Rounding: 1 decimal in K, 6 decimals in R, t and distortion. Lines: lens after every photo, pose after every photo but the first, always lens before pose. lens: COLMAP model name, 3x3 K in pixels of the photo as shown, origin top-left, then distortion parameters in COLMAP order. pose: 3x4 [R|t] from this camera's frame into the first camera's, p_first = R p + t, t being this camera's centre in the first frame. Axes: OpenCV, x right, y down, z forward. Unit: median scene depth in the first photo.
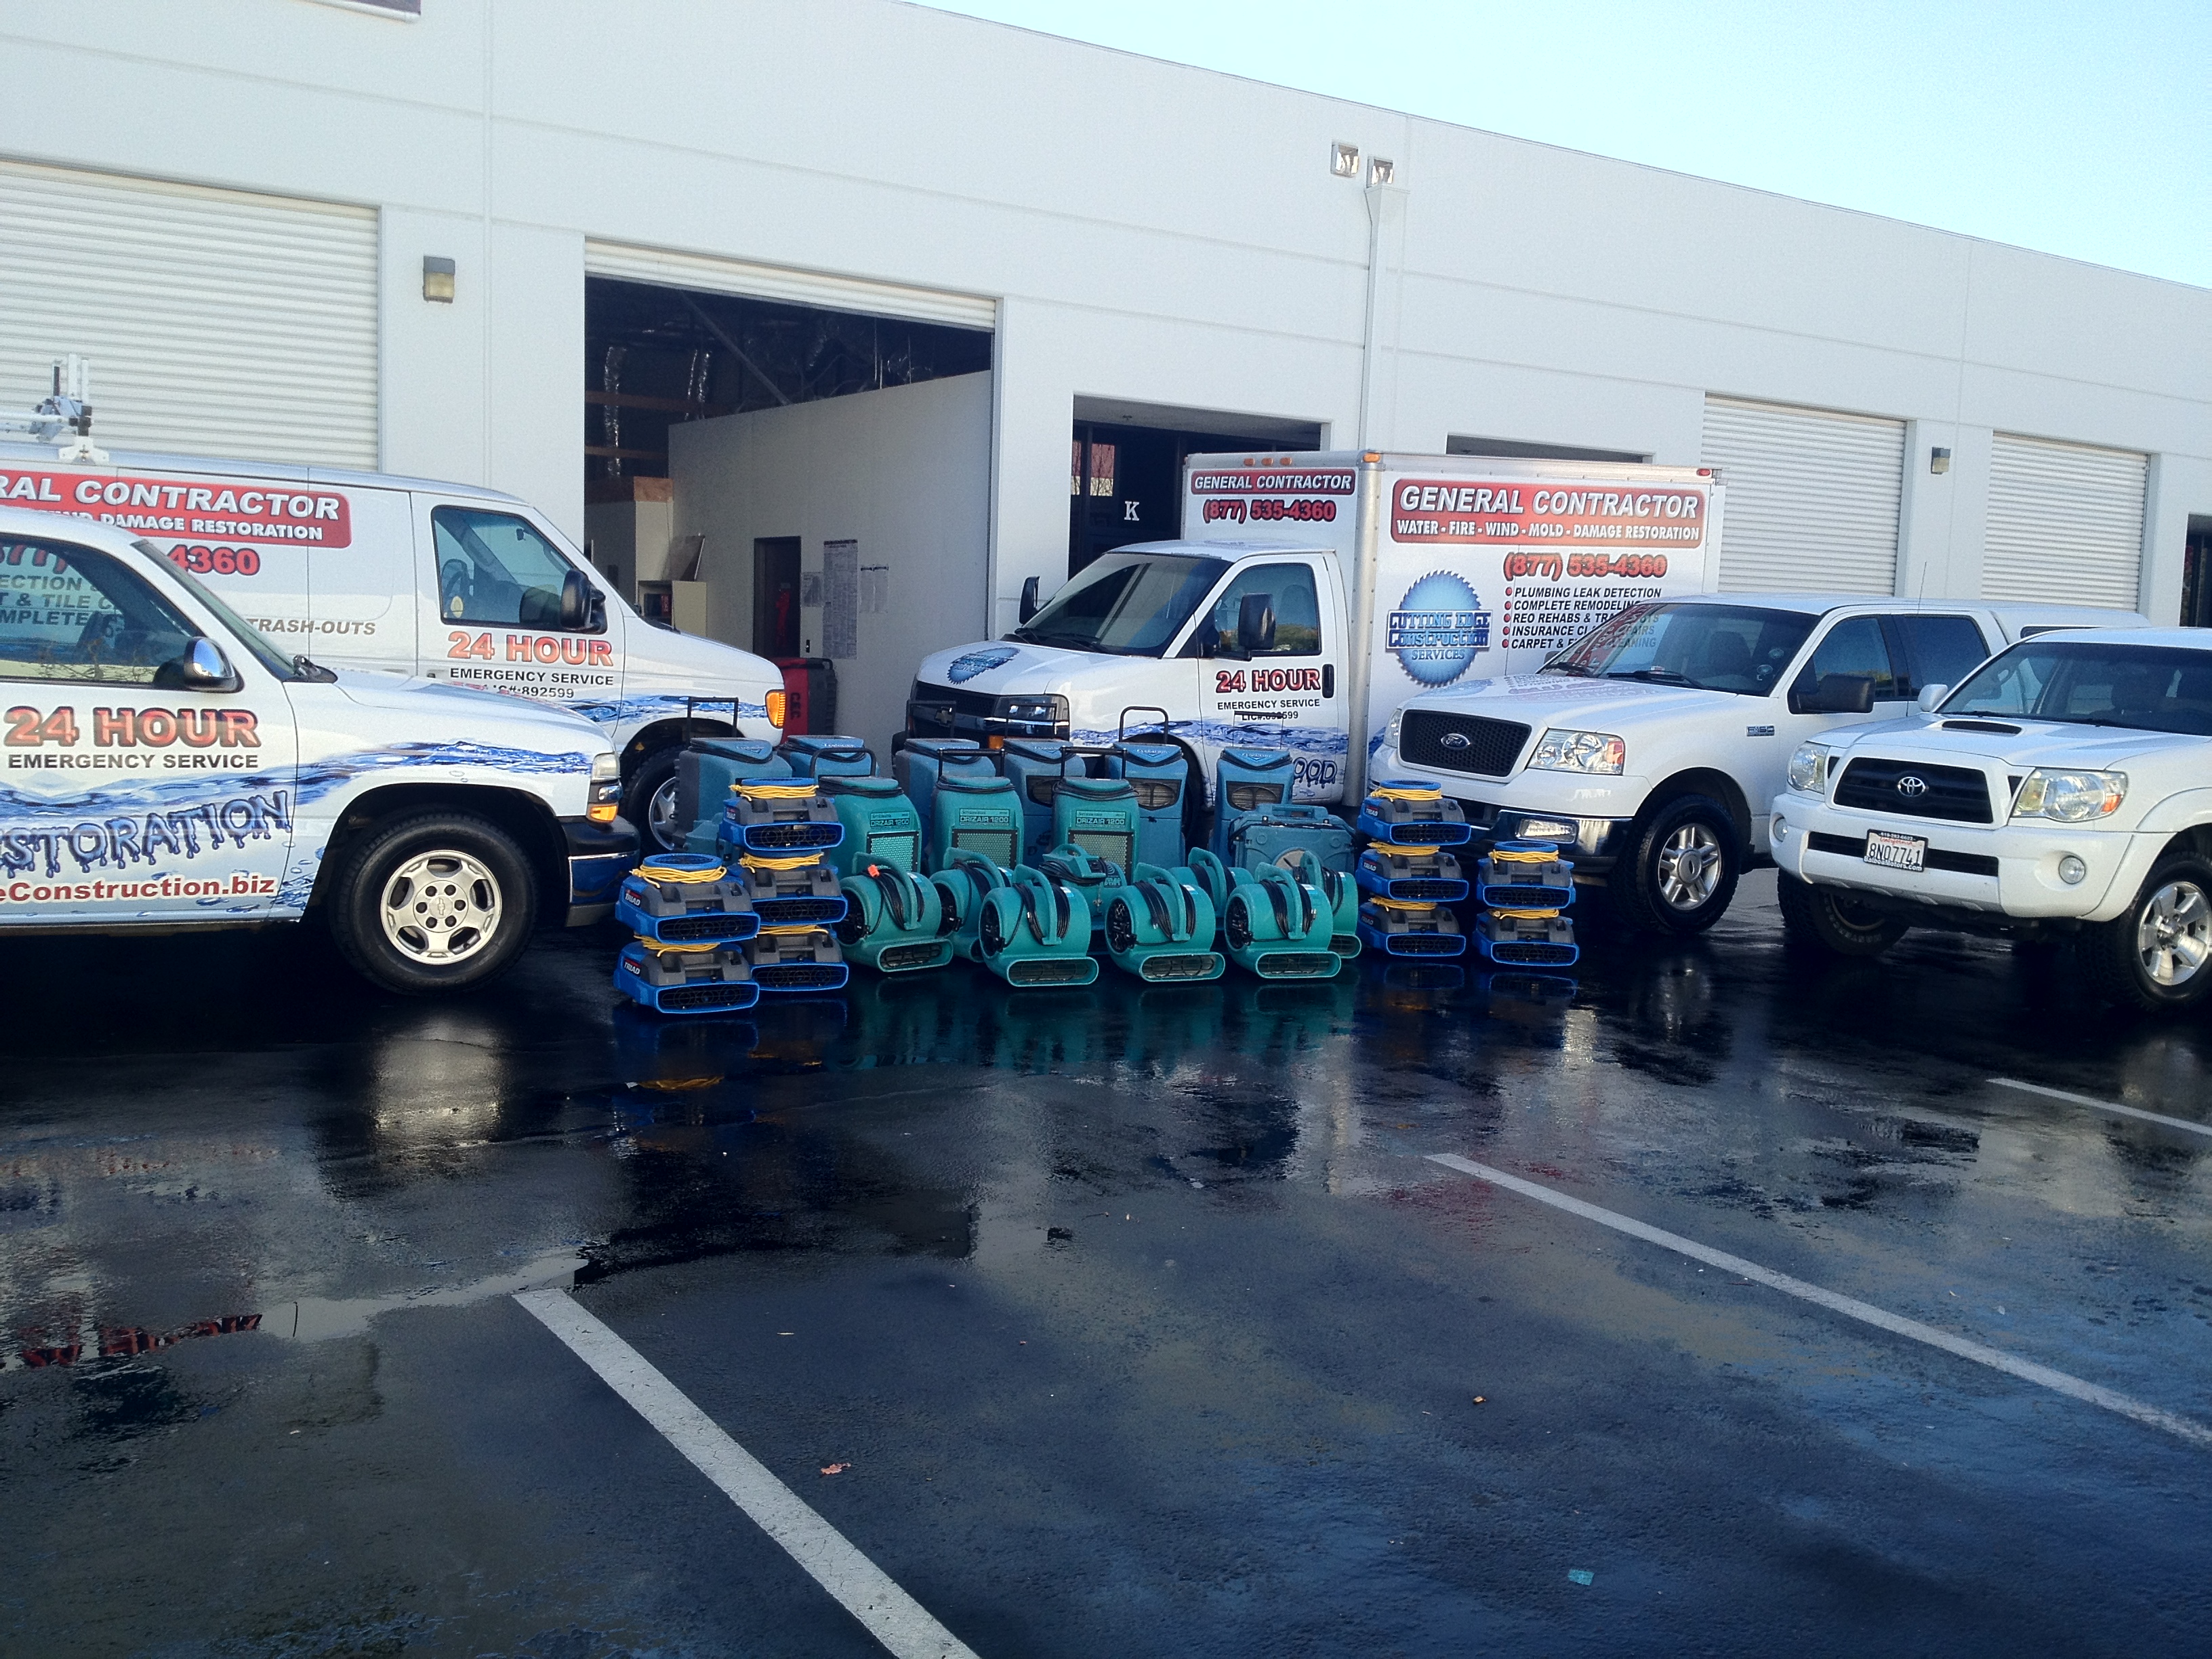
lens RADIAL K [[2029.6, 0, 1106.0], [0, 2029.6, 829.5], [0, 0, 1]] dist [0.169832, -0.371855]
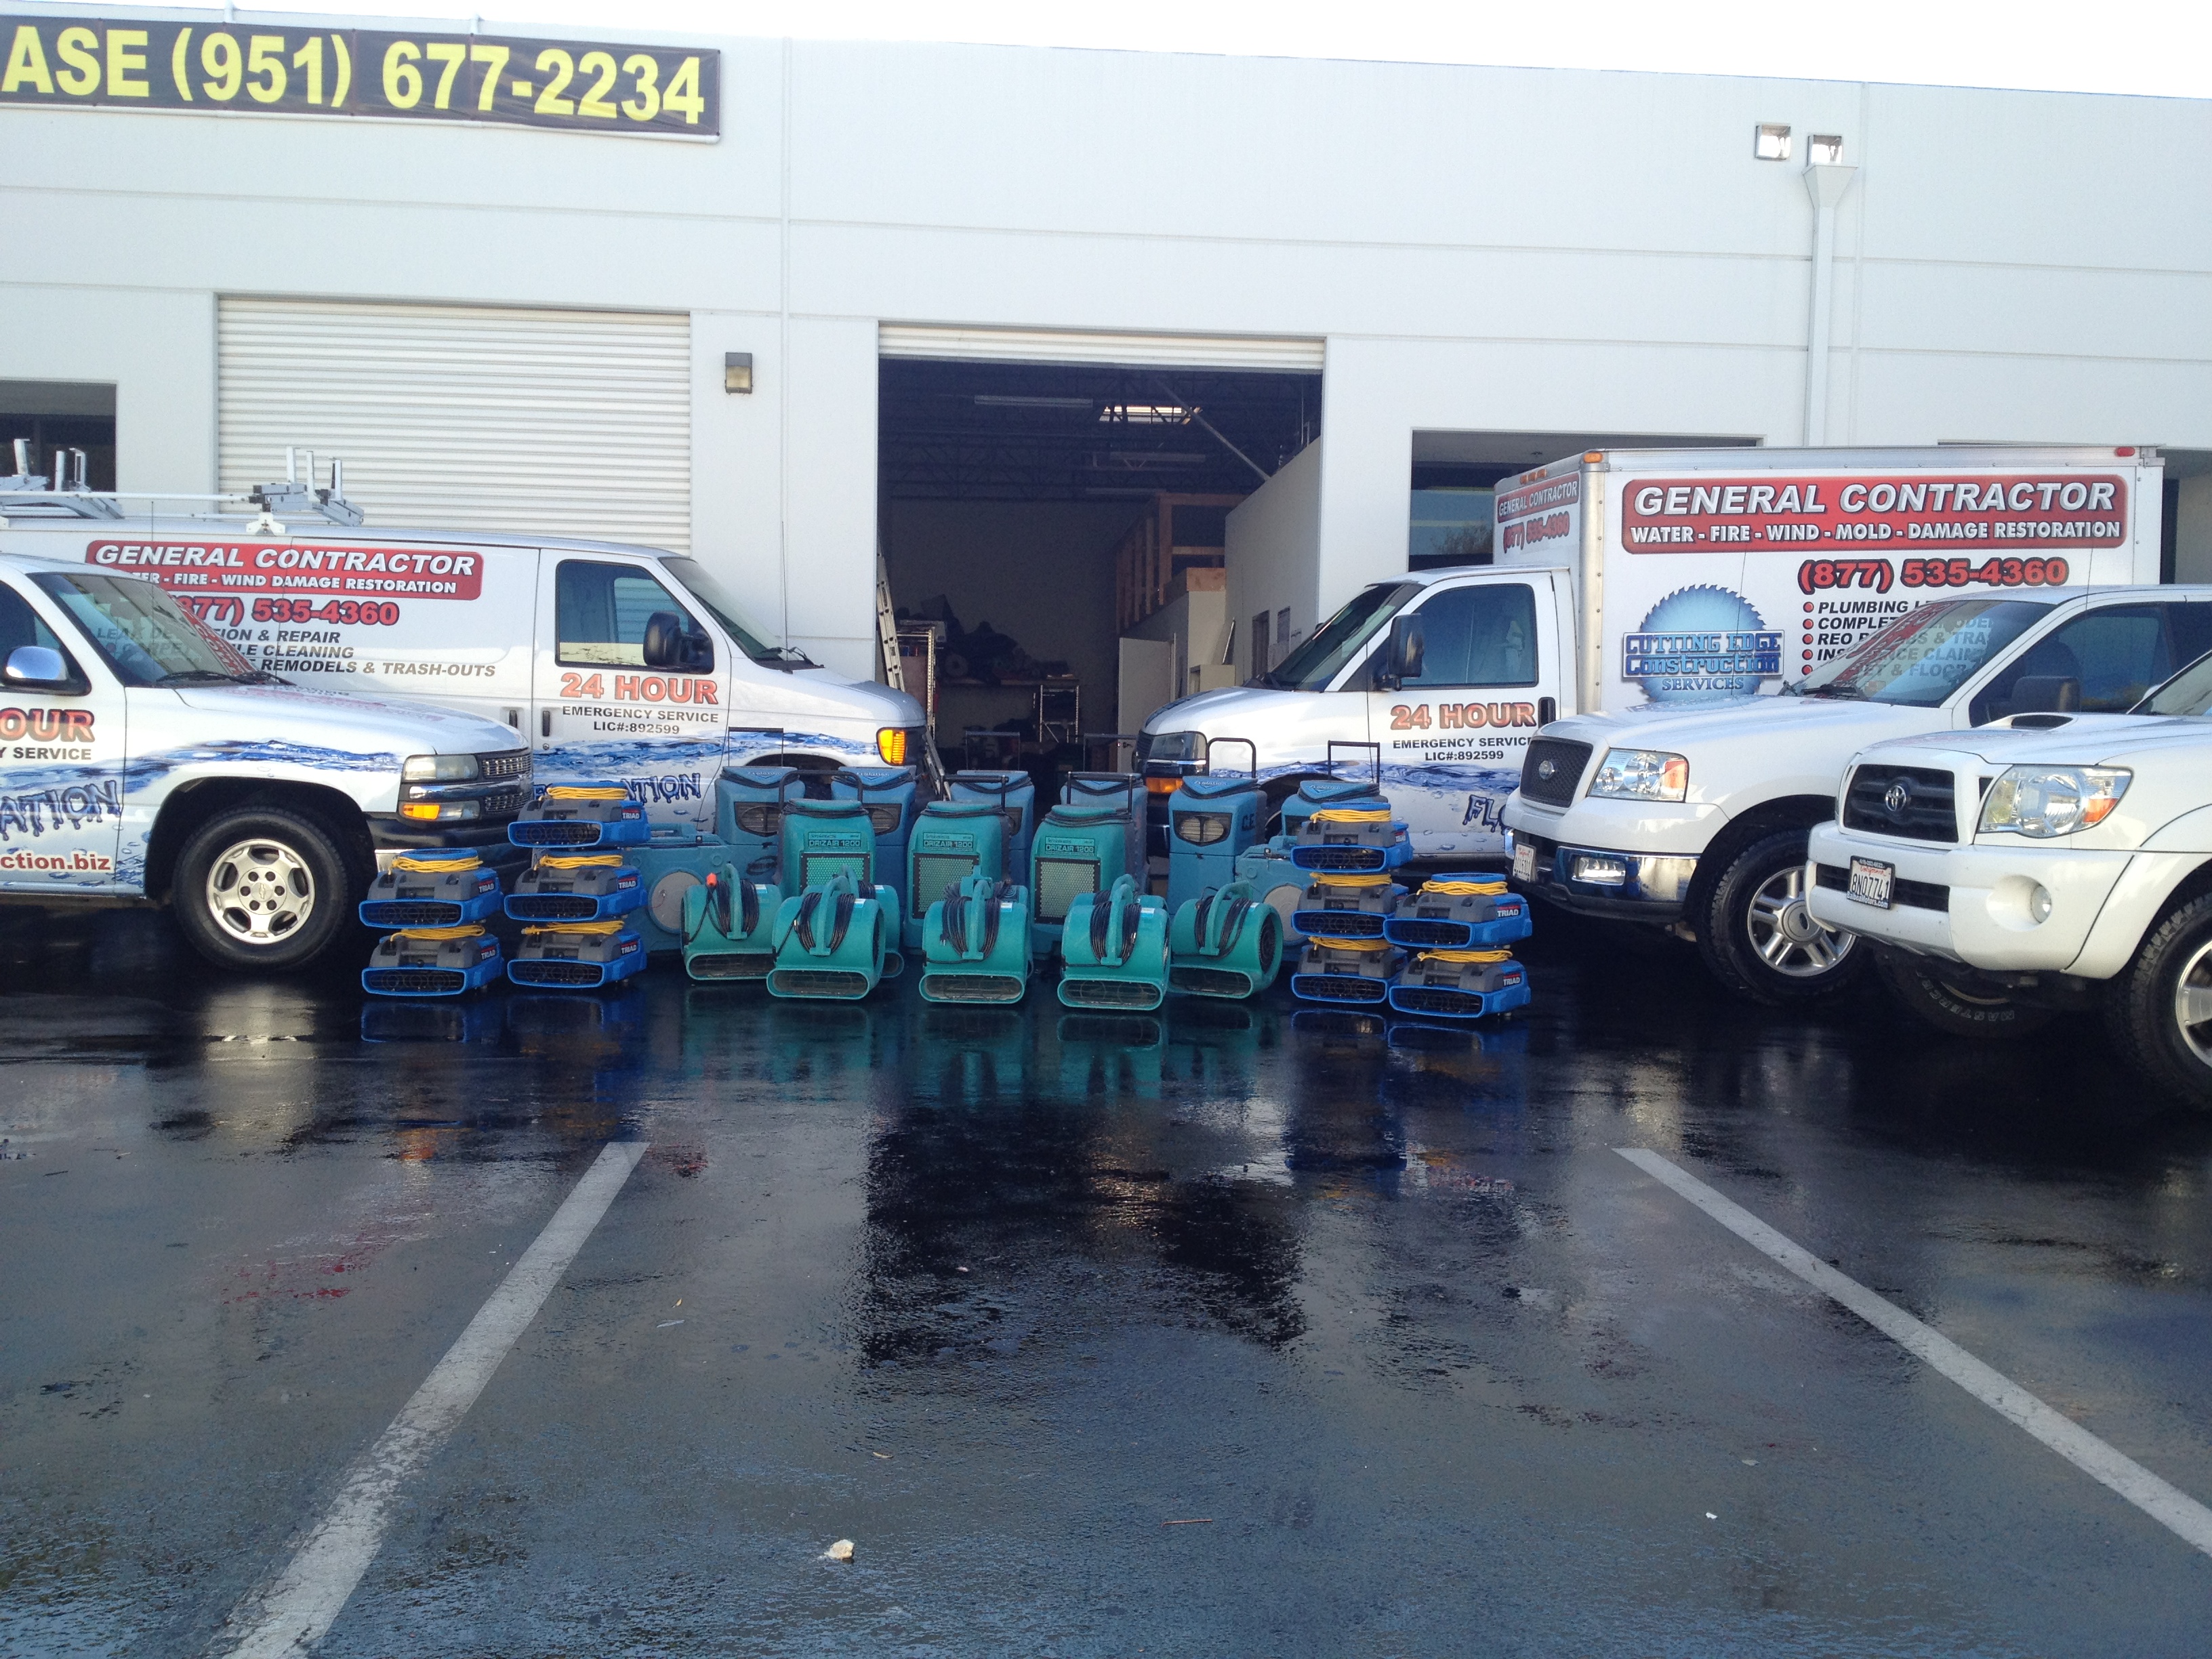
lens RADIAL K [[2029.6, 0, 1106.0], [0, 2029.6, 829.5], [0, 0, 1]] dist [0.169832, -0.371855]
pose [[0.877374, 0.001659, -0.479805, 0.479447], [-0.033533, 0.997761, -0.057869, 0.042456], [0.478635, 0.066863, 0.875465, 0.195697]]
